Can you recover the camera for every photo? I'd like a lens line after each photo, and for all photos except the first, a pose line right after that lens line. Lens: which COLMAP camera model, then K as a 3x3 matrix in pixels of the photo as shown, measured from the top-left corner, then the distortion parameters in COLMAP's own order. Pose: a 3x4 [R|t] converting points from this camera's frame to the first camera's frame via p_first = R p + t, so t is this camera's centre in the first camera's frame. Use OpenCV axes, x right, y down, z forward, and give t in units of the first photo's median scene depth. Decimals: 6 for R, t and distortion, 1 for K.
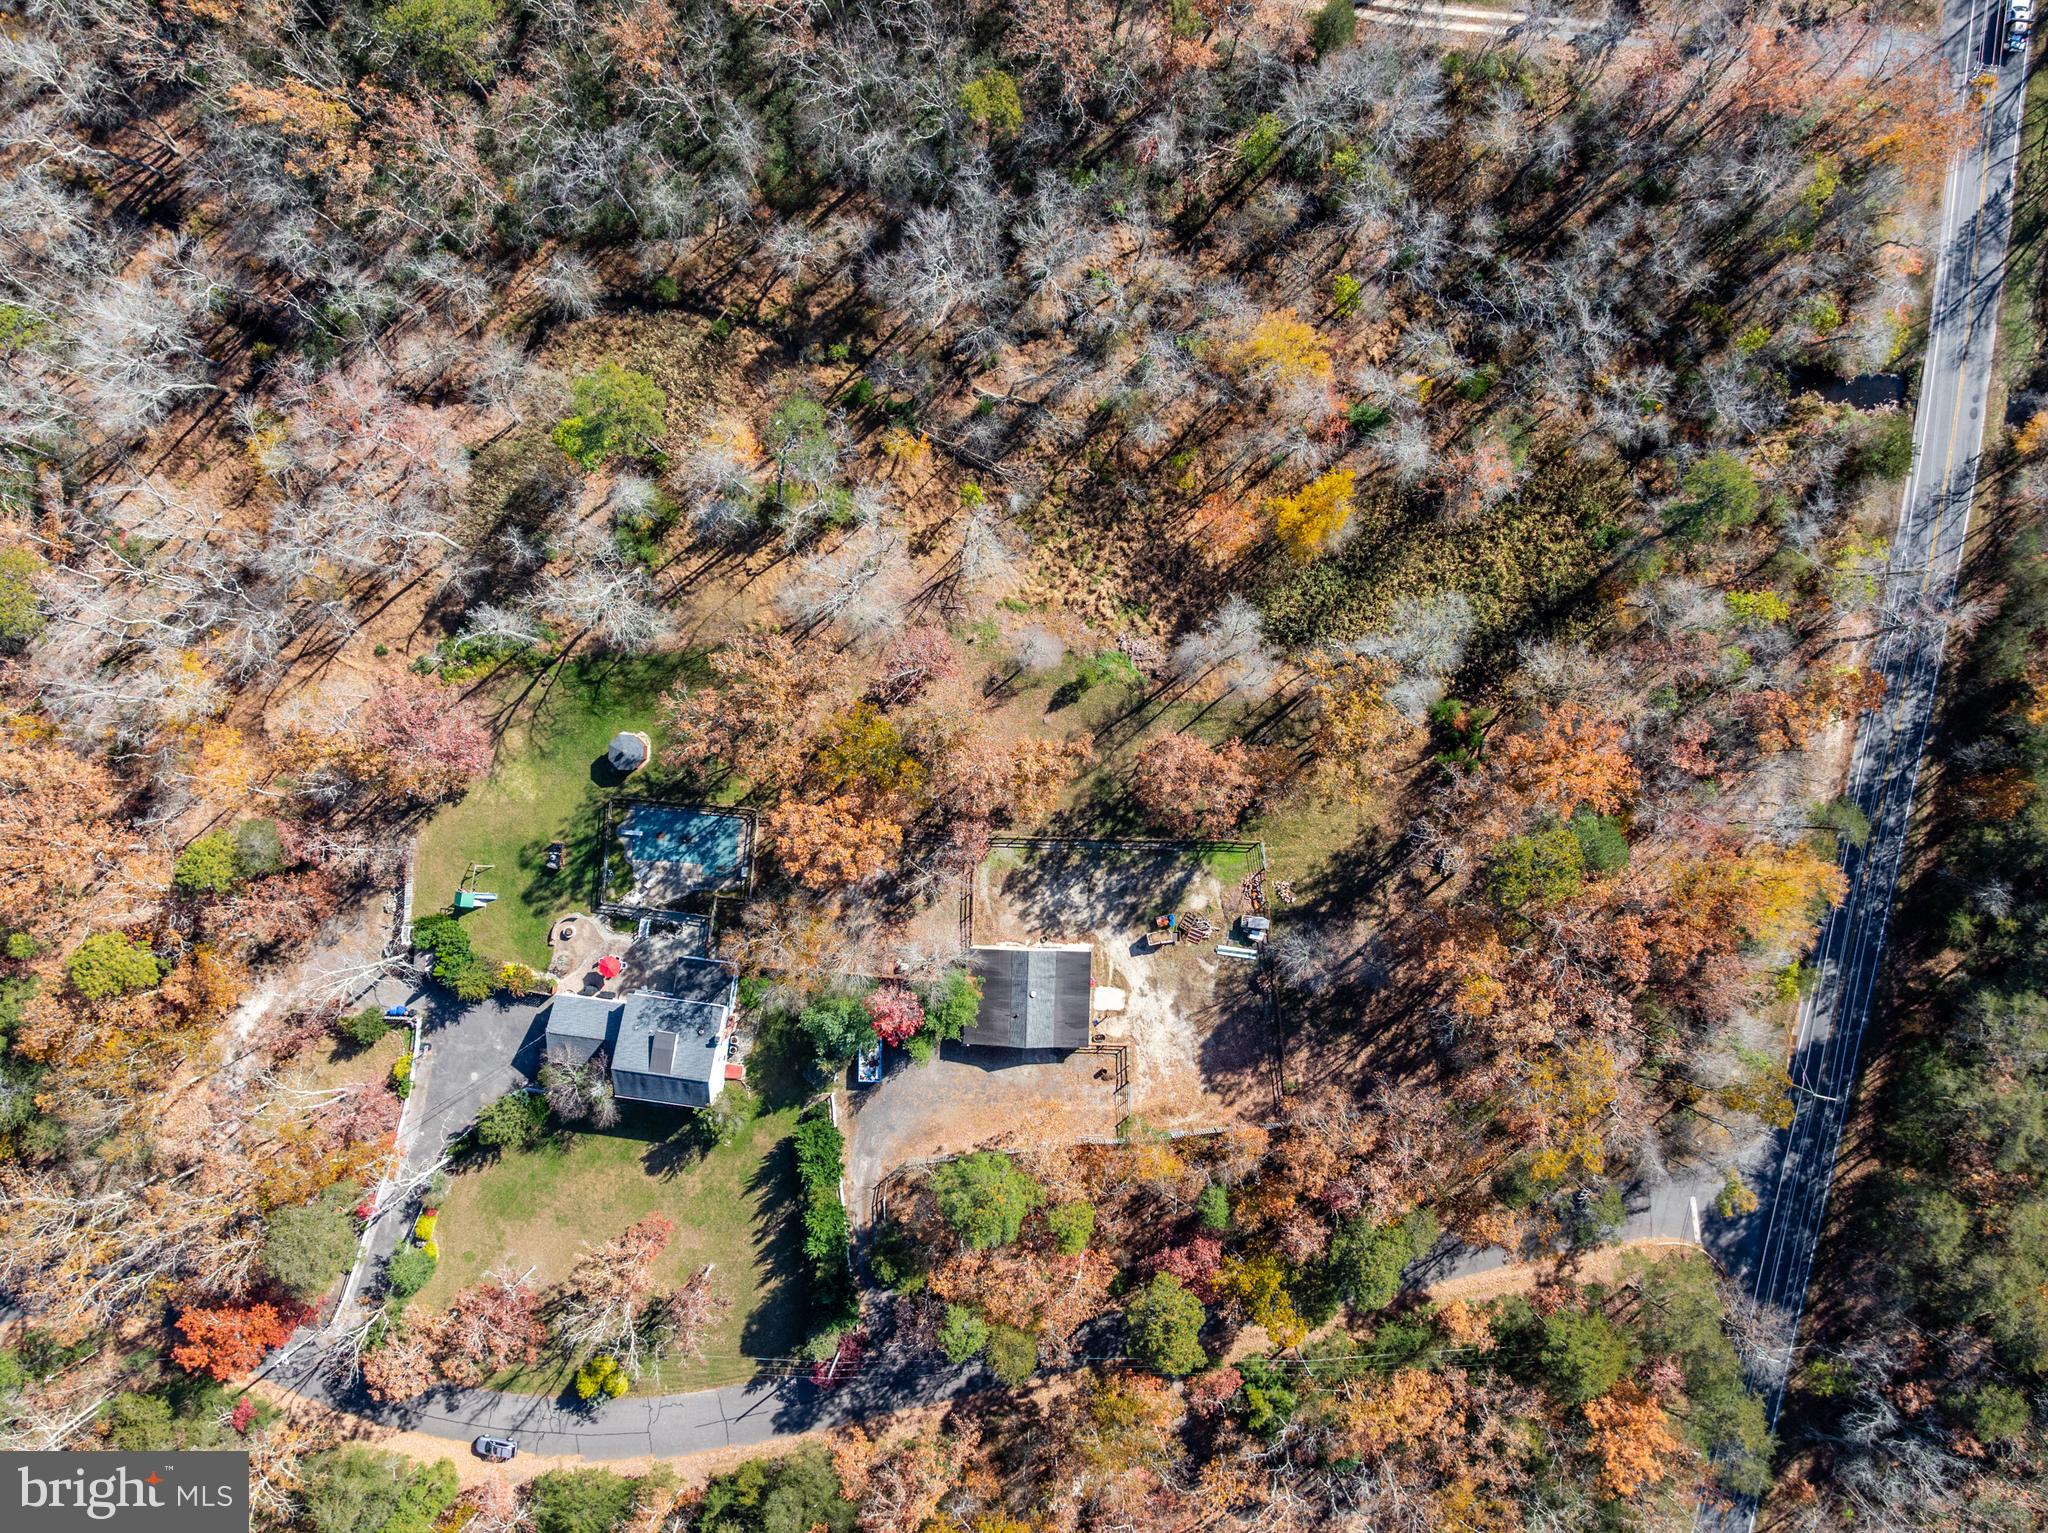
lens RADIAL K [[1423.2, 0, 1031.5], [0, 1423.2, 762.5], [0, 0, 1]] dist [-0.032771, -0.009035]
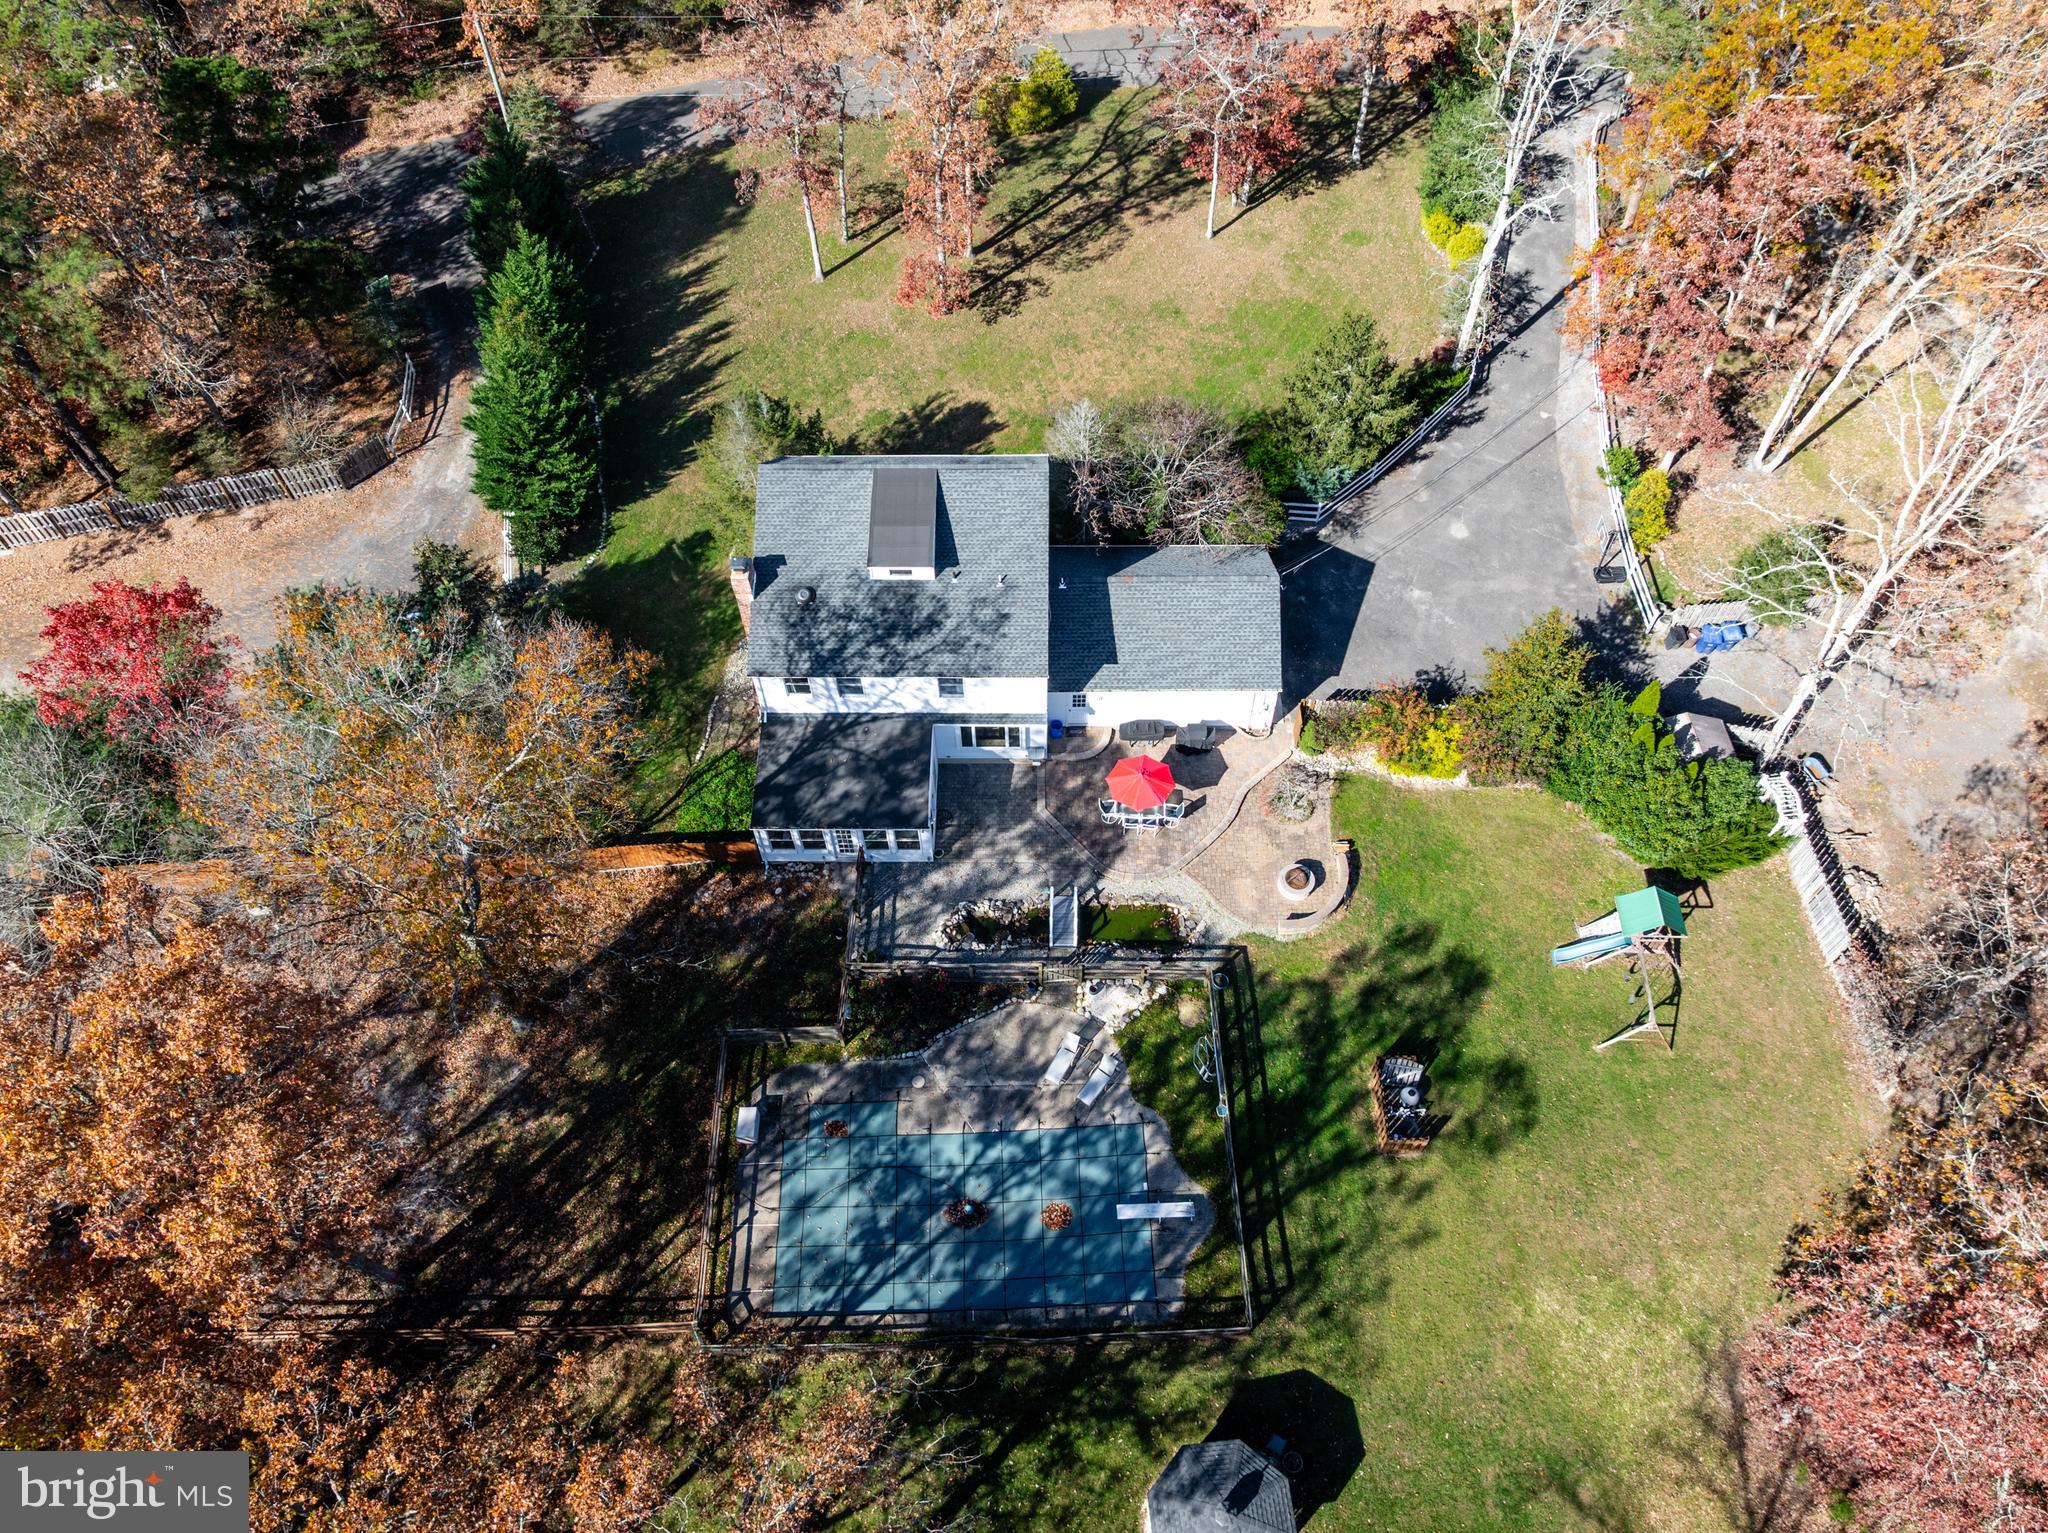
lens RADIAL K [[1423.2, 0, 1025.6], [0, 1423.2, 763.0], [0, 0, 1]] dist [-0.032771, -0.009035]
pose [[-0.992807, 0.110195, -0.046812, -0.251913], [-0.117138, -0.813163, 0.570126, -0.034079], [0.024759, 0.571509, 0.820222, 0.717956]]
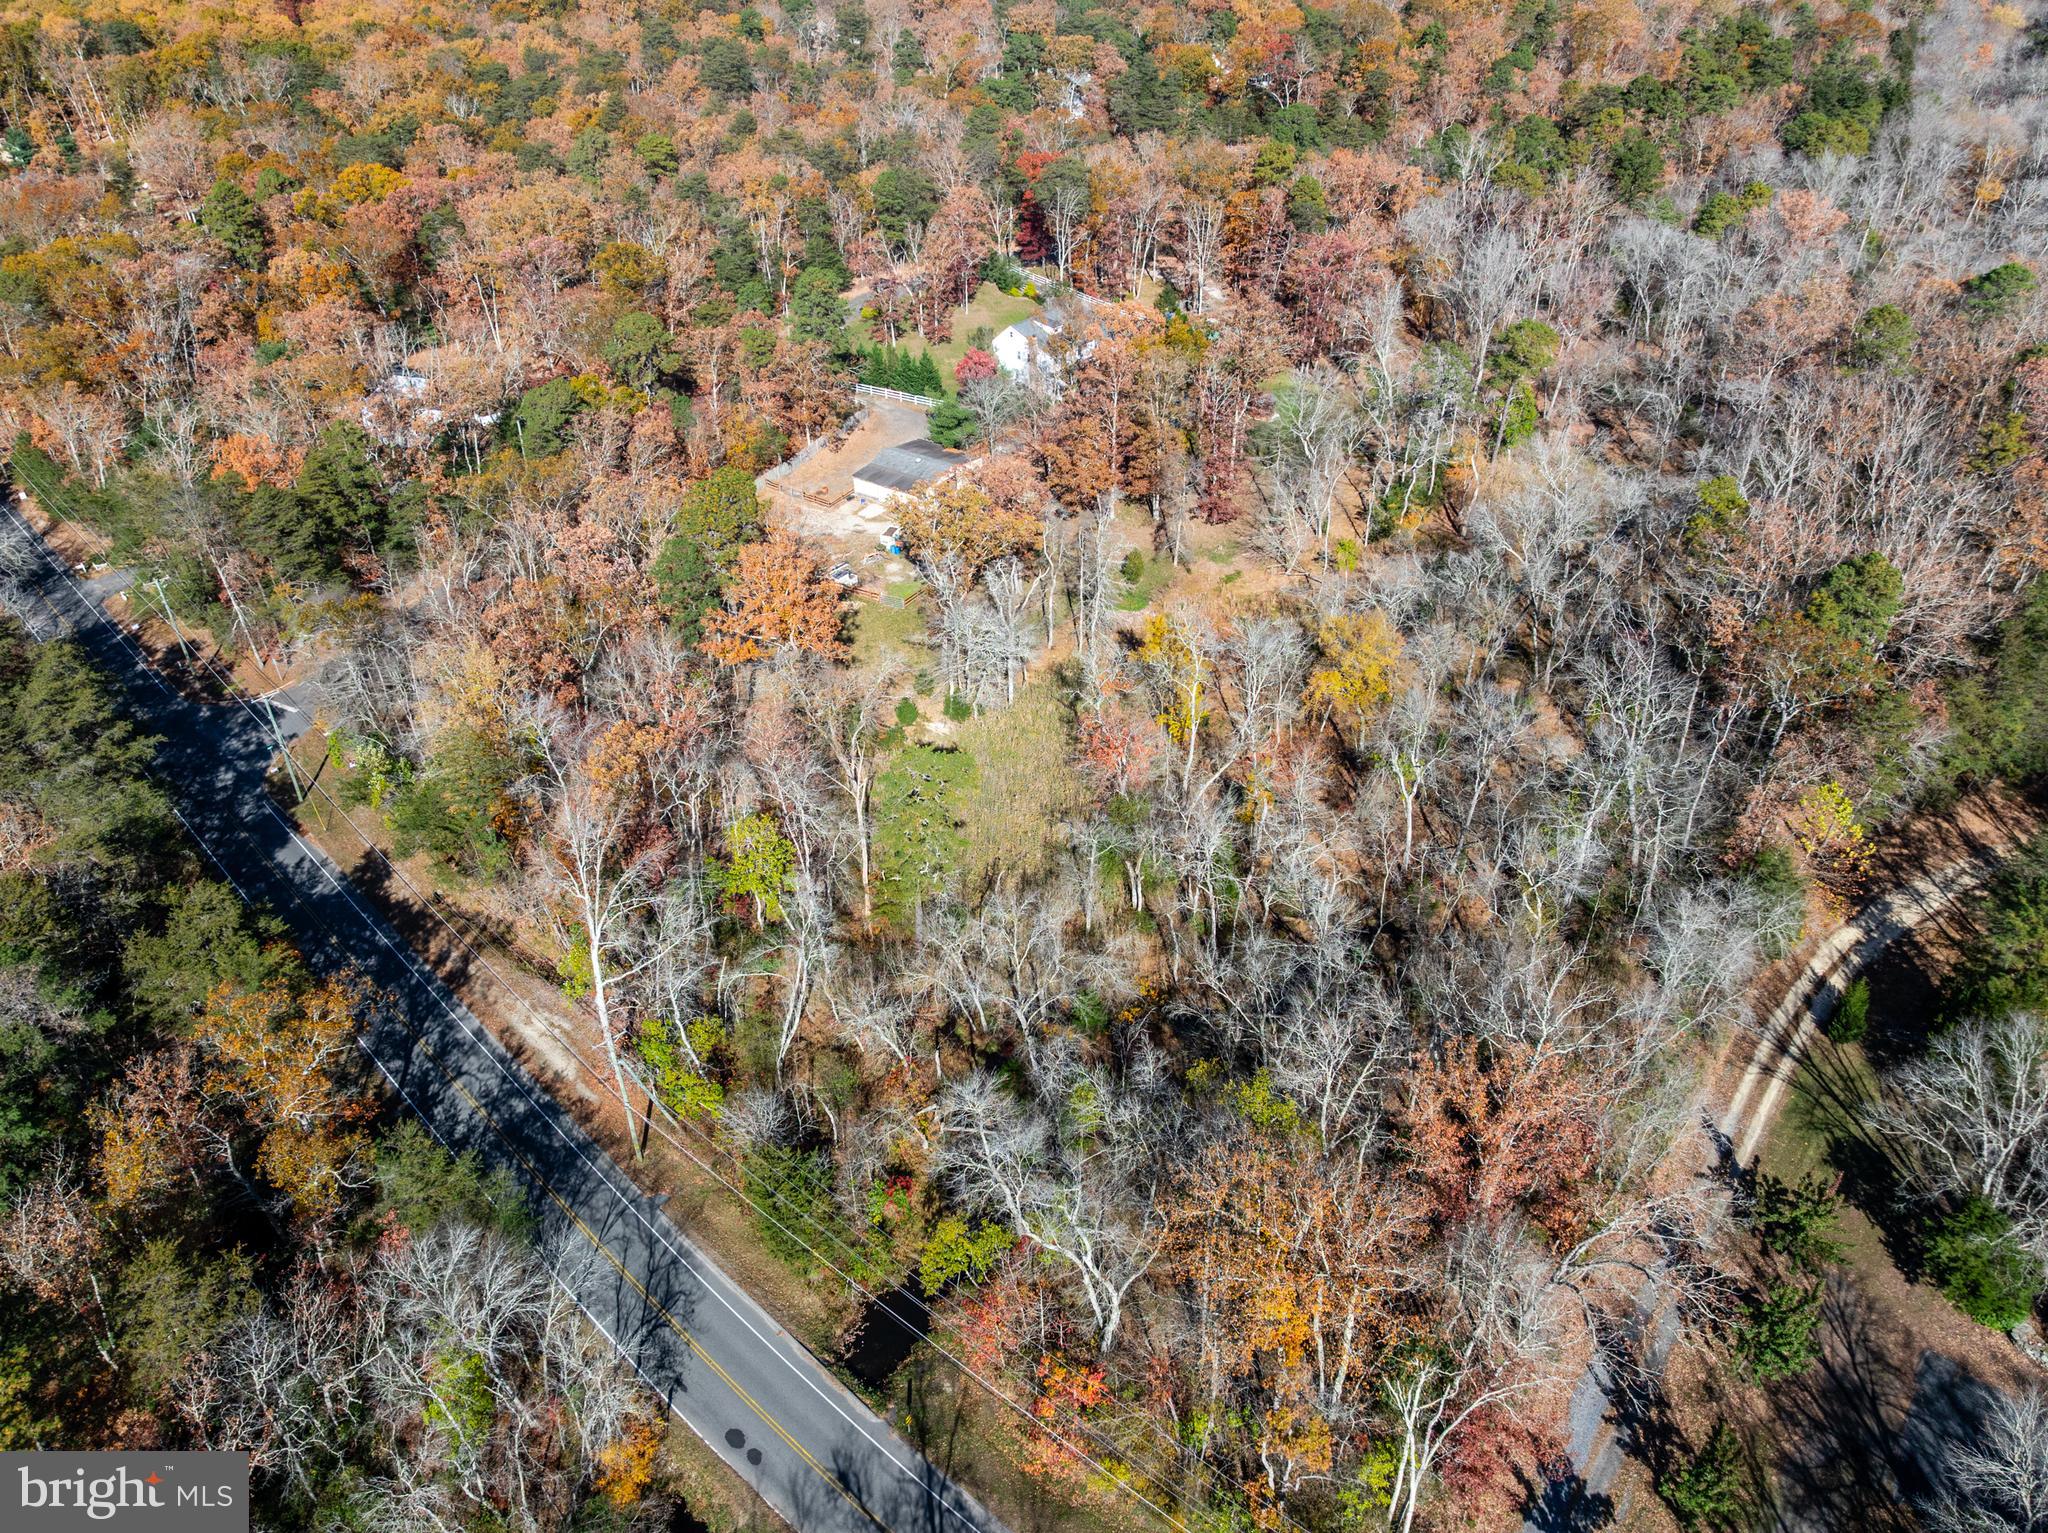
lens RADIAL K [[1423.2, 0, 1014.0], [0, 1423.2, 771.5], [0, 0, 1]] dist [-0.032771, -0.009035]
pose [[-0.548561, 0.515428, -0.658343, 0.832228], [-0.835652, -0.311904, 0.452108, -0.491266], [0.027690, 0.798154, 0.601816, 0.496855]]
